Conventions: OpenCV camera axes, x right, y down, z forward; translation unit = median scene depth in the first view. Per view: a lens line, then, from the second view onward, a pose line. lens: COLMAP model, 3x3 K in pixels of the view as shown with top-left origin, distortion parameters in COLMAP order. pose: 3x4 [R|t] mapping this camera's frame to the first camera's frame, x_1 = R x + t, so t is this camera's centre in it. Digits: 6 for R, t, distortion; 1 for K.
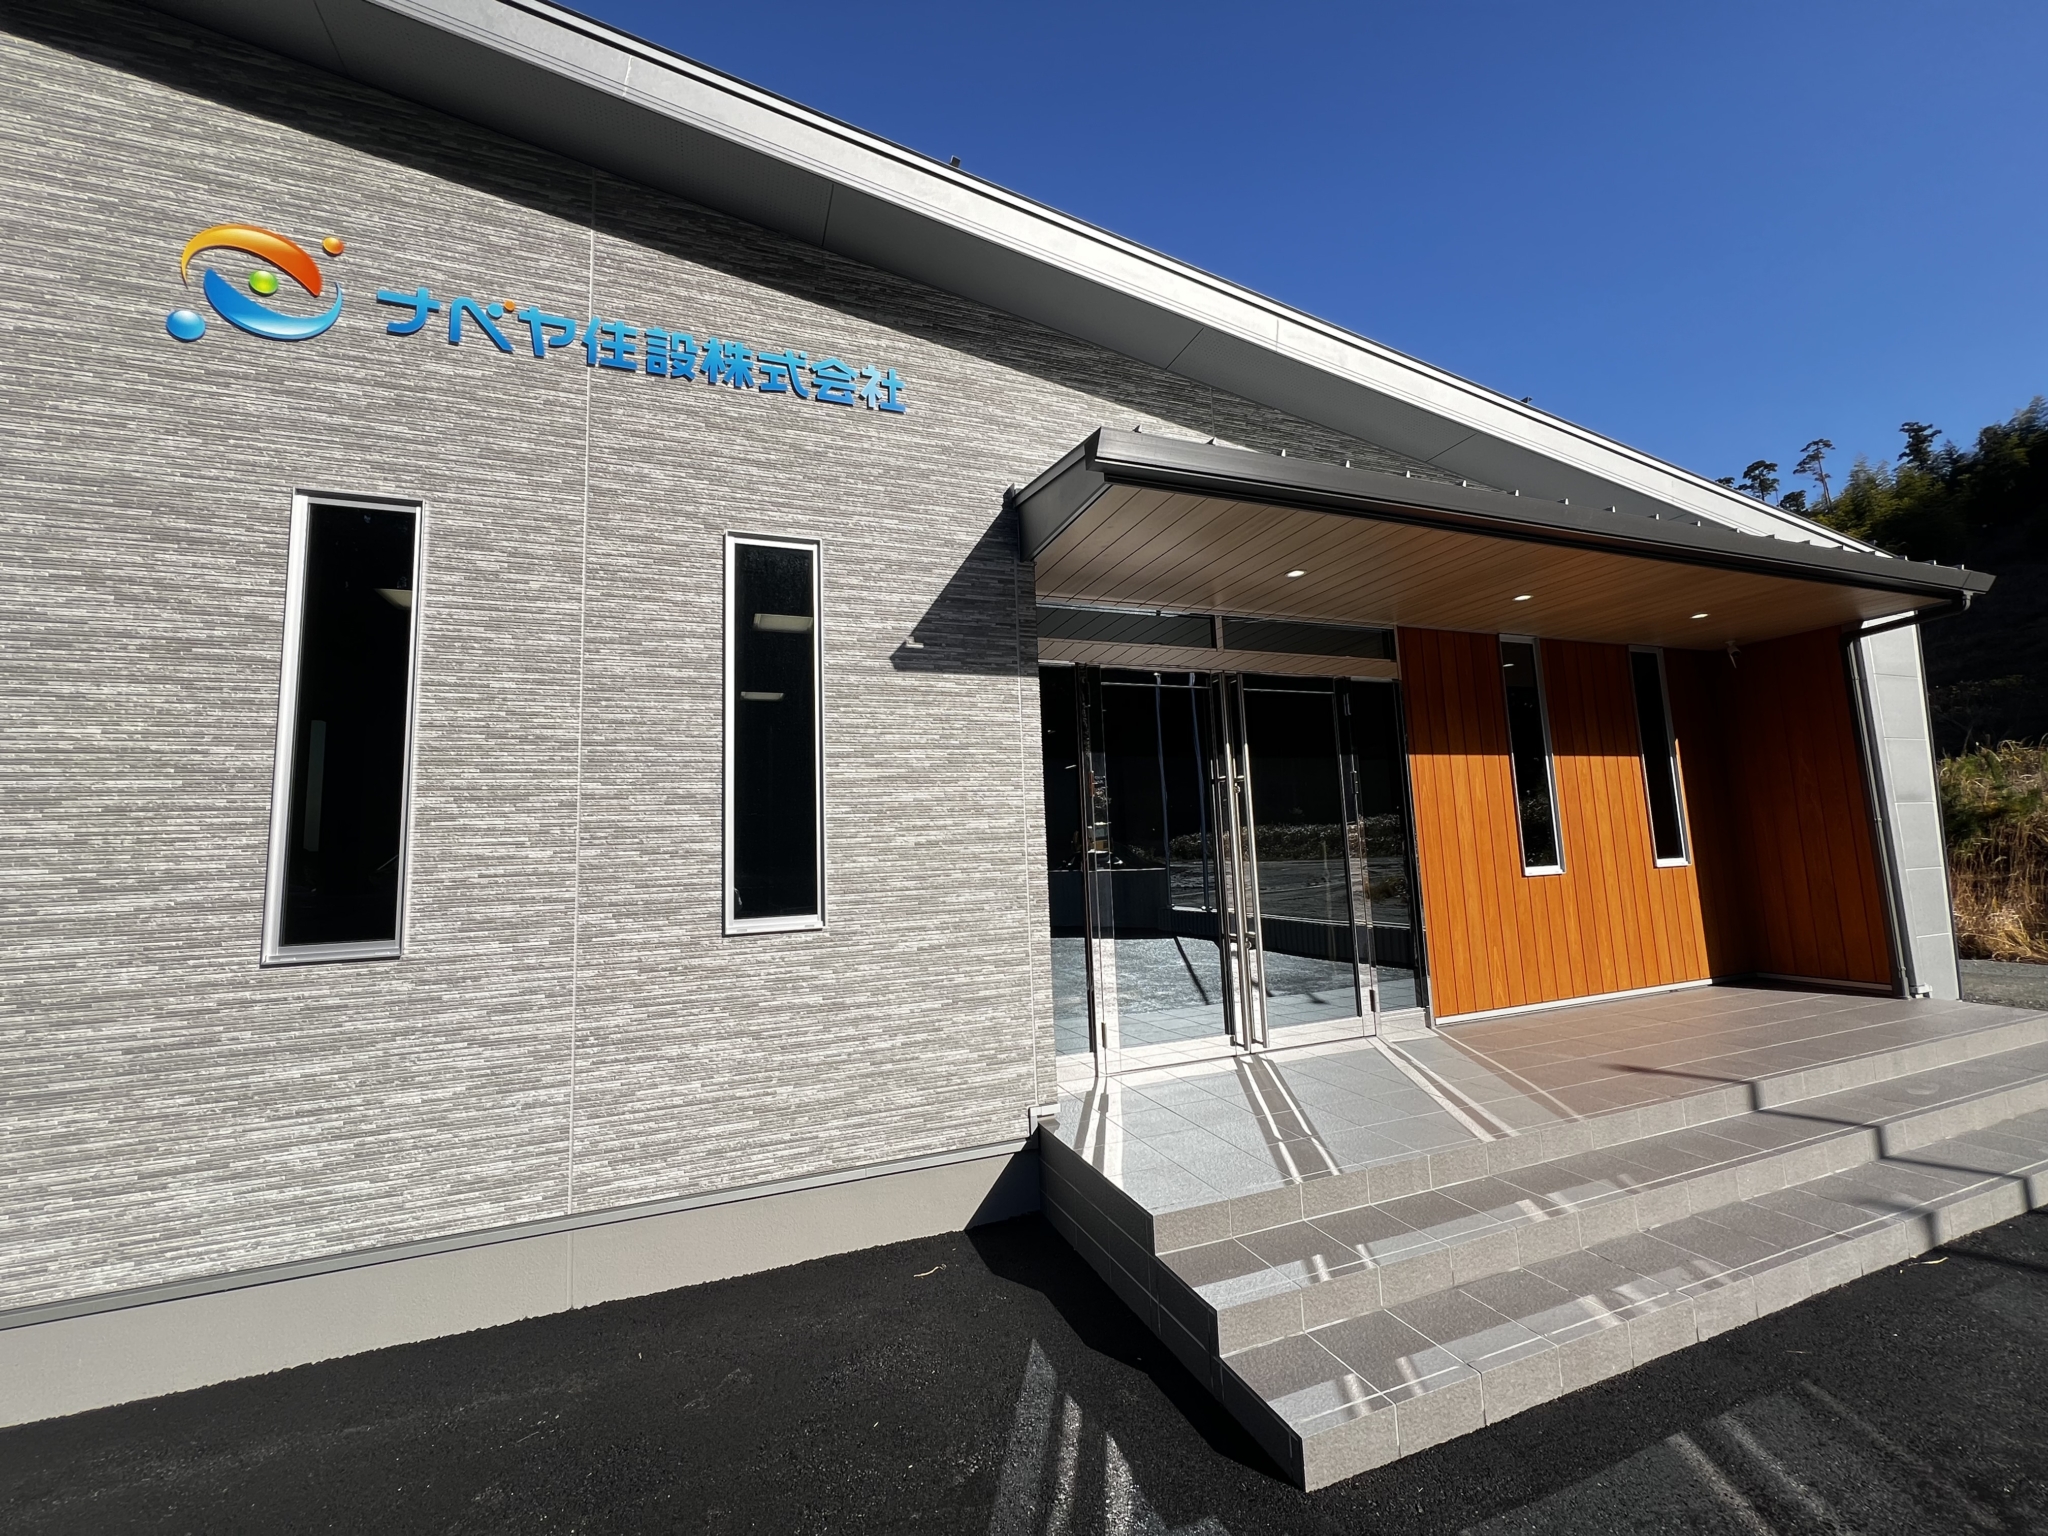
lens RADIAL K [[823.3, 0, 1024.5], [0, 823.3, 760.9], [0, 0, 1]] dist [-0.000978, -0.000423]
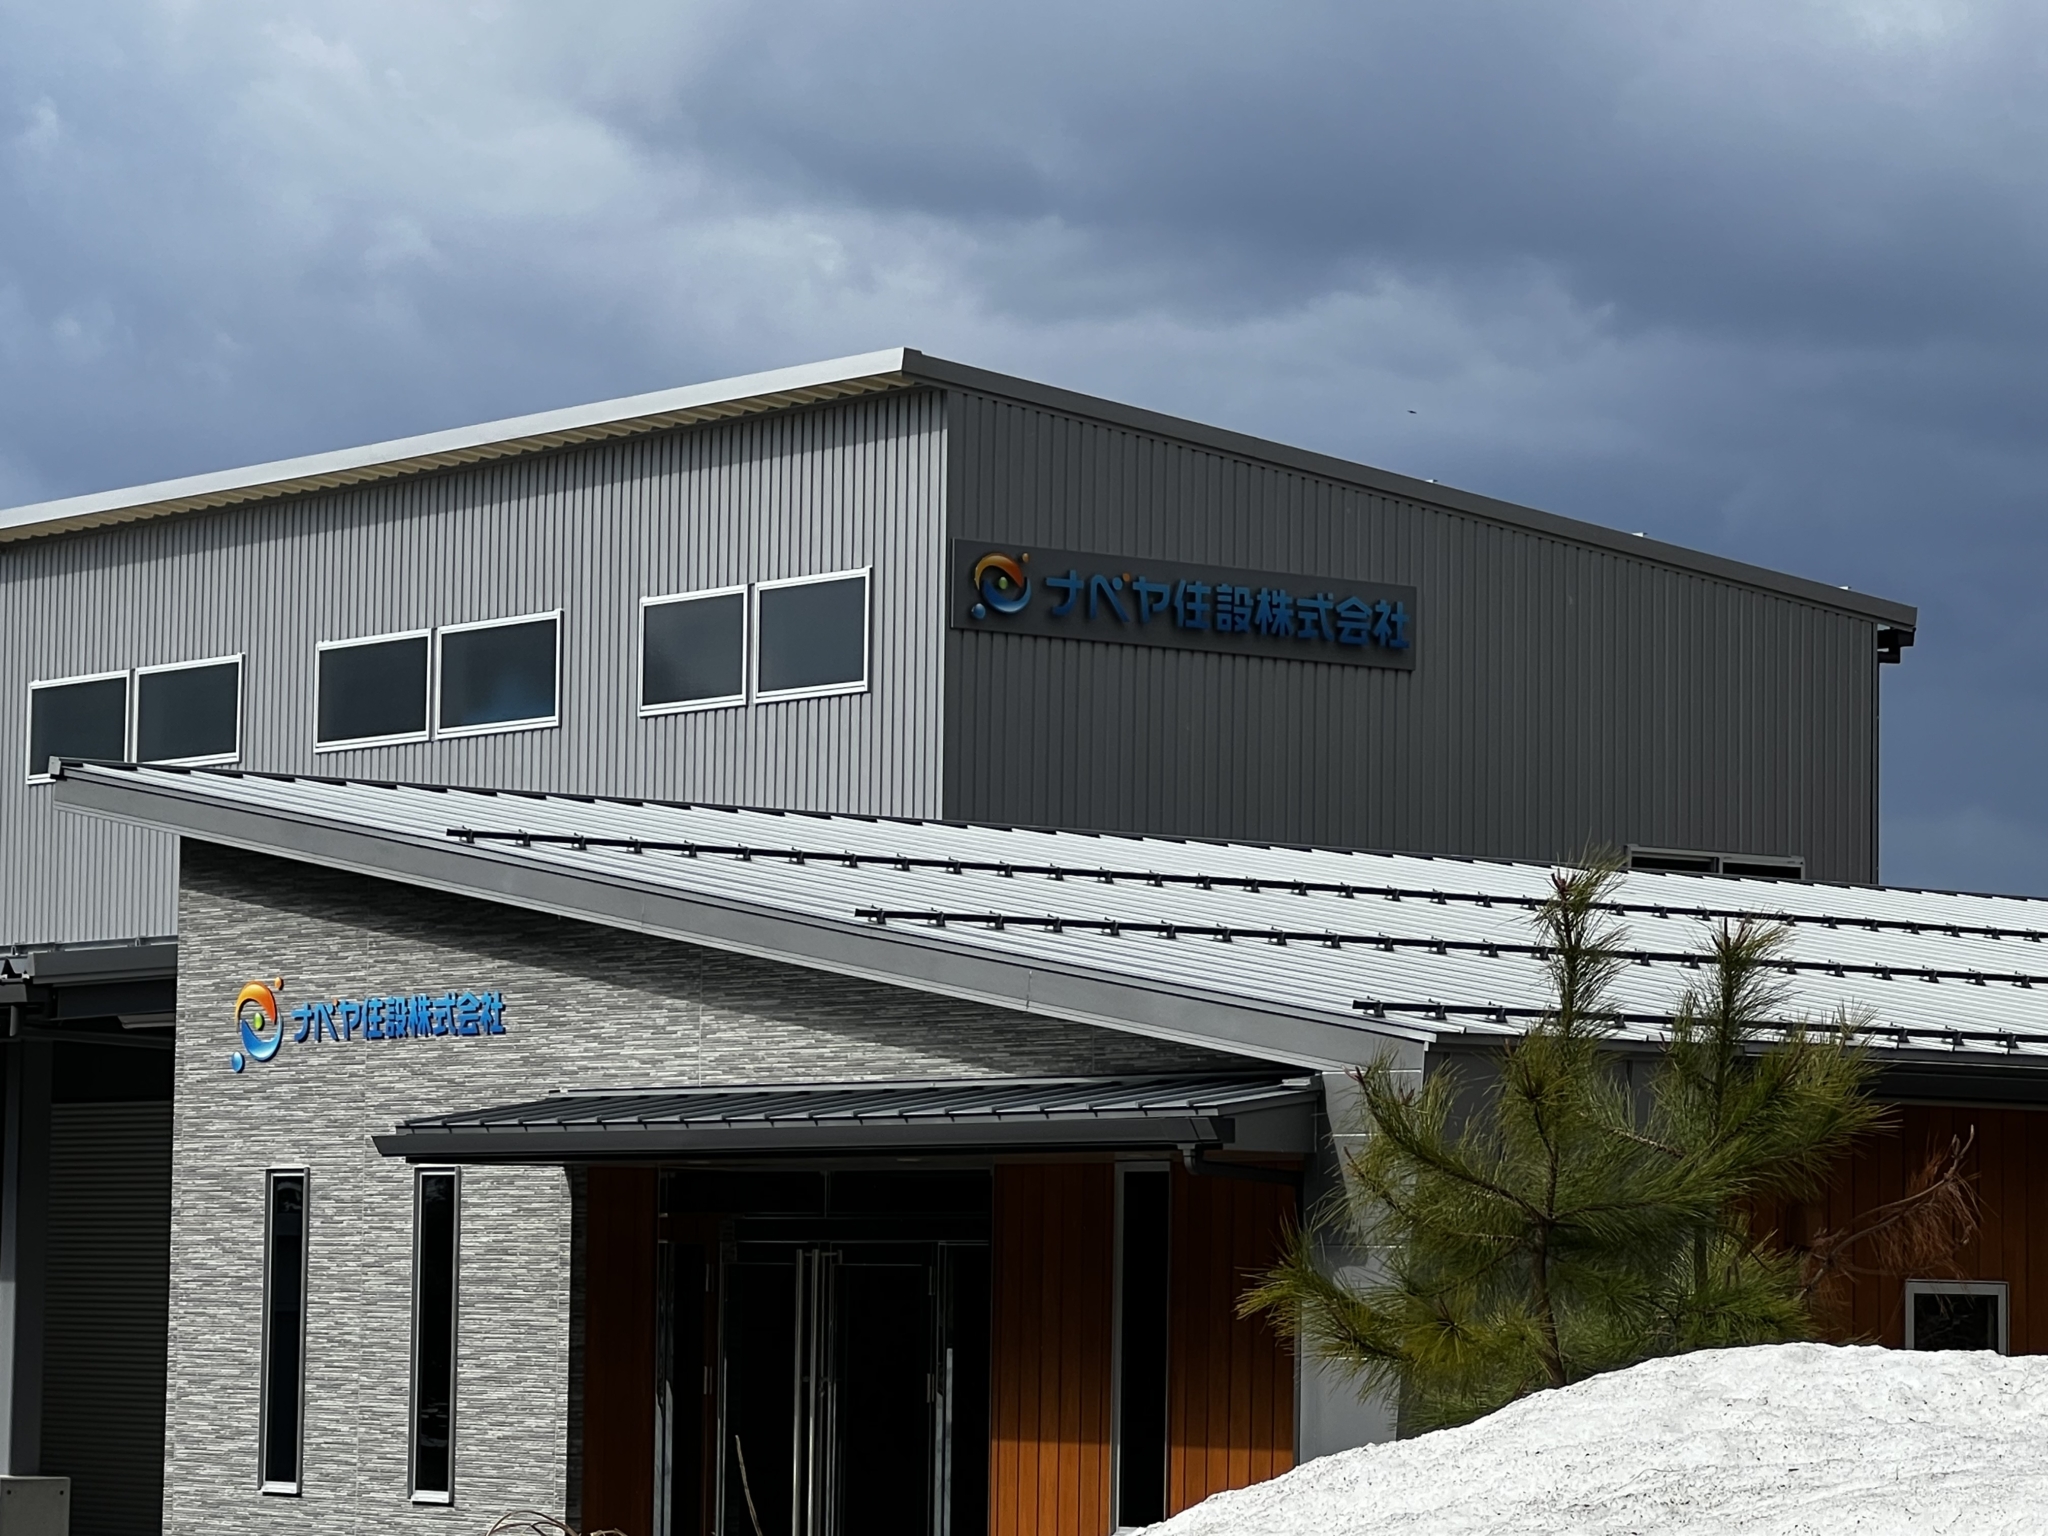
lens RADIAL K [[6506.7, 0, 1023.2], [0, 6506.7, 768.8], [0, 0, 1]] dist [0.049402, 0.000000]
pose [[0.283112, -0.033334, -0.958507, 9.194911], [0.086190, 0.996236, -0.009189, -0.709285], [0.955206, -0.080012, 0.284920, -0.825362]]
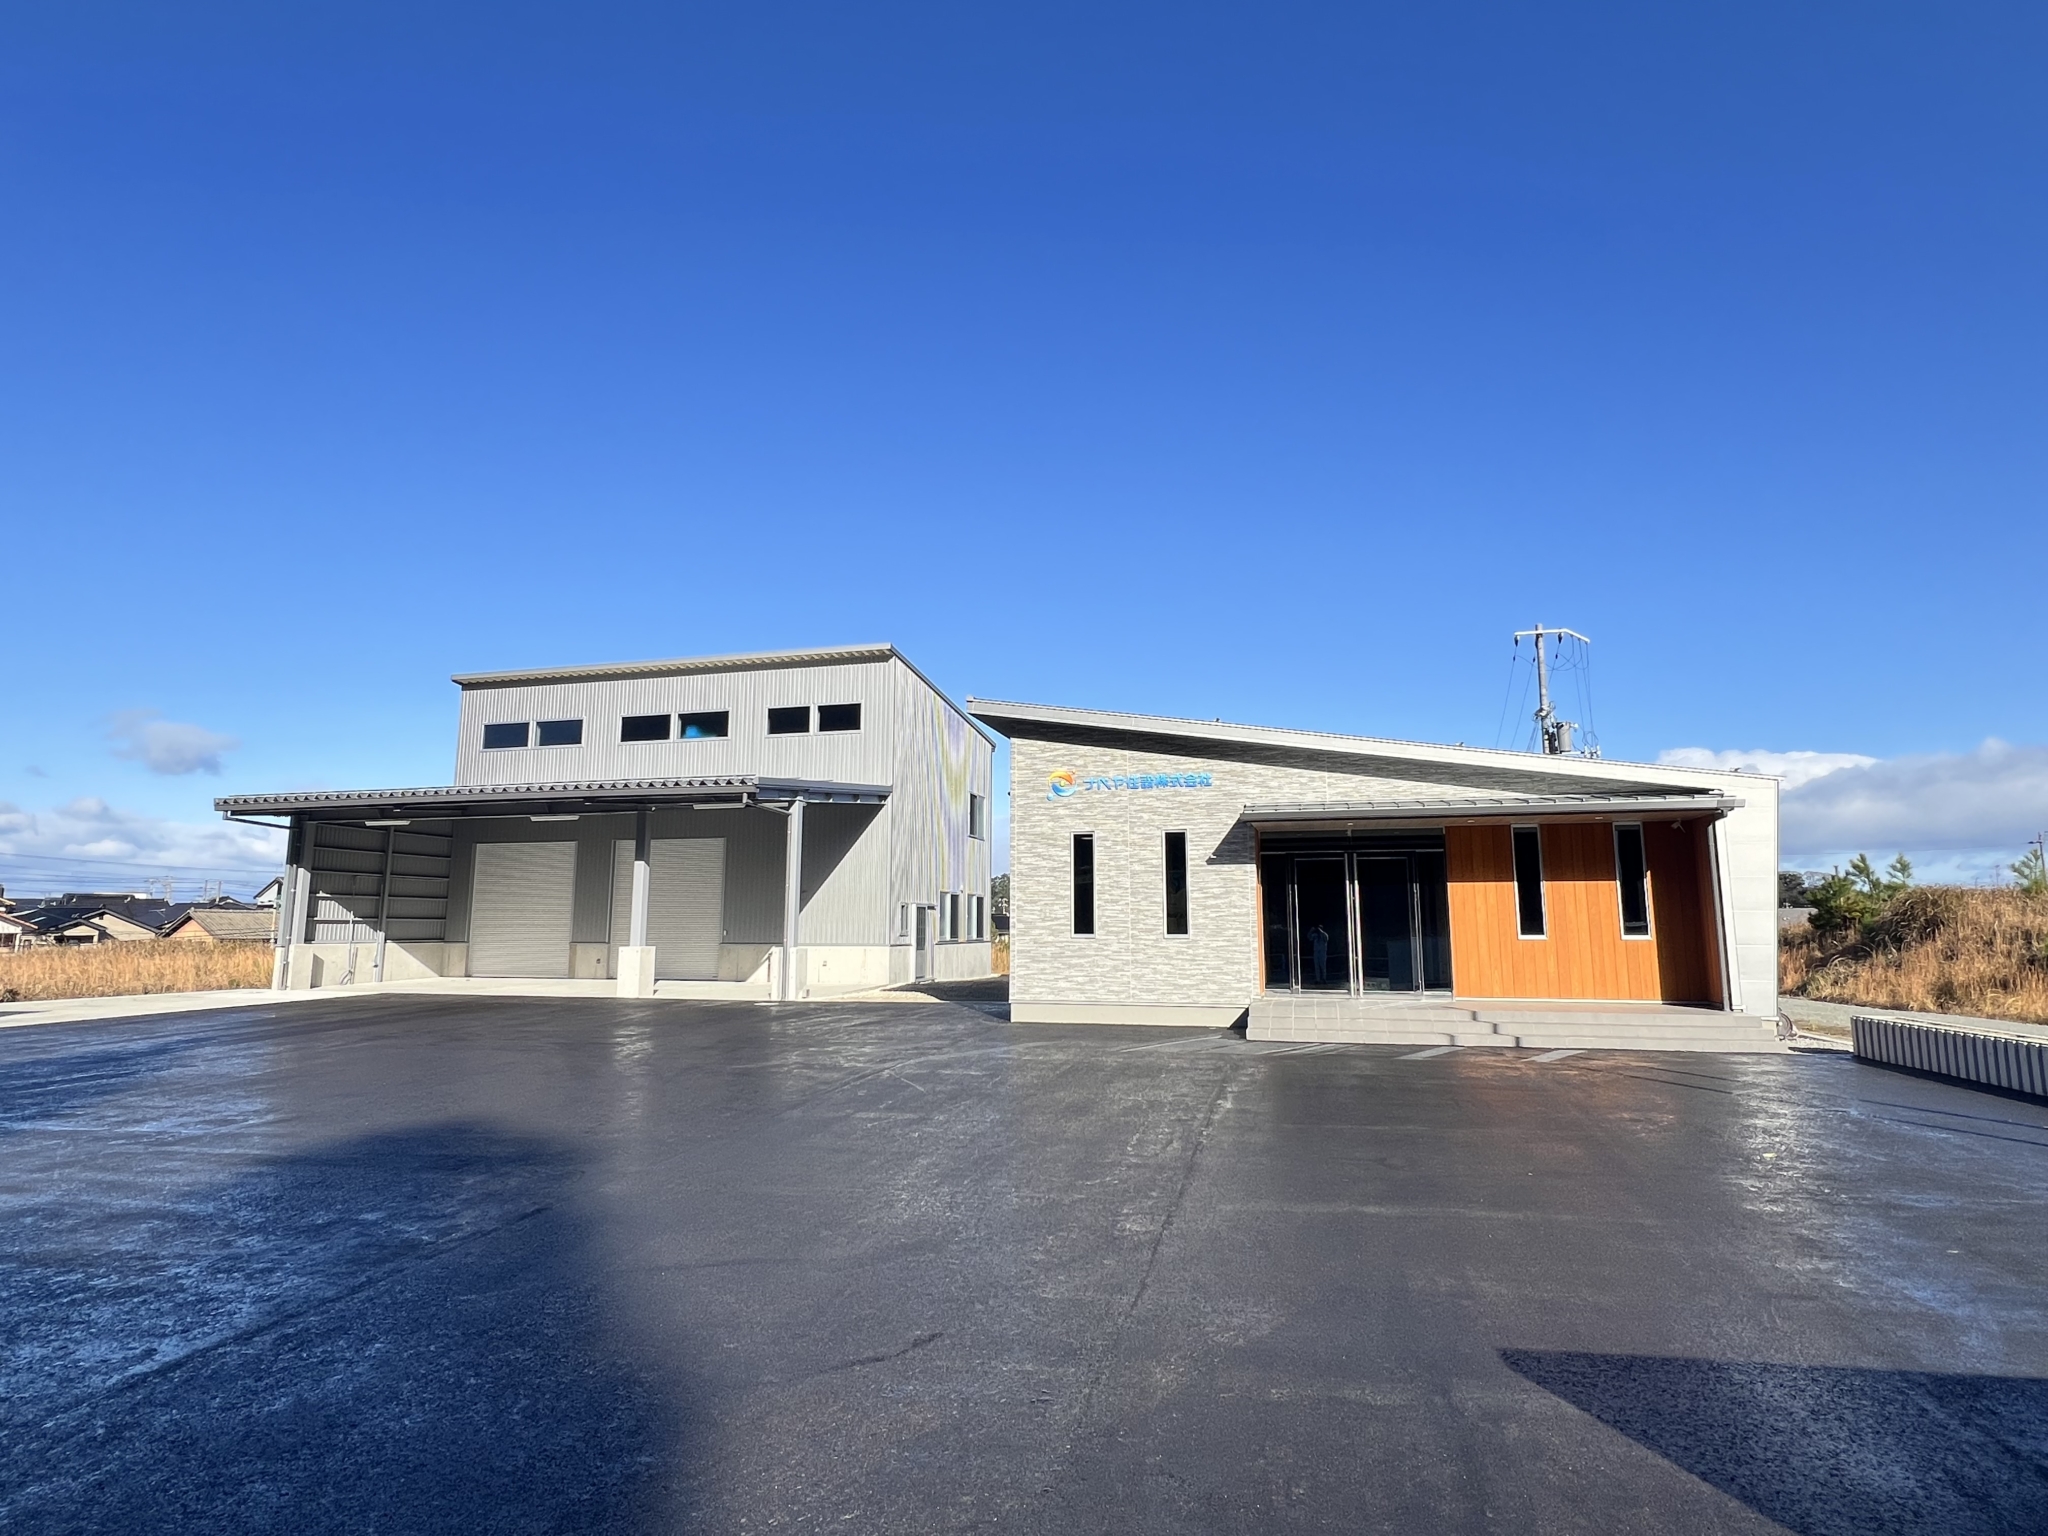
lens RADIAL K [[1072.6, 0, 1021.6], [0, 1072.6, 764.4], [0, 0, 1]] dist [-0.004885, 0.005753]
pose [[0.806516, -0.048946, -0.589182, 2.025058], [0.036289, 0.998786, -0.033299, -0.443602], [0.590097, 0.005475, 0.807314, -3.335797]]
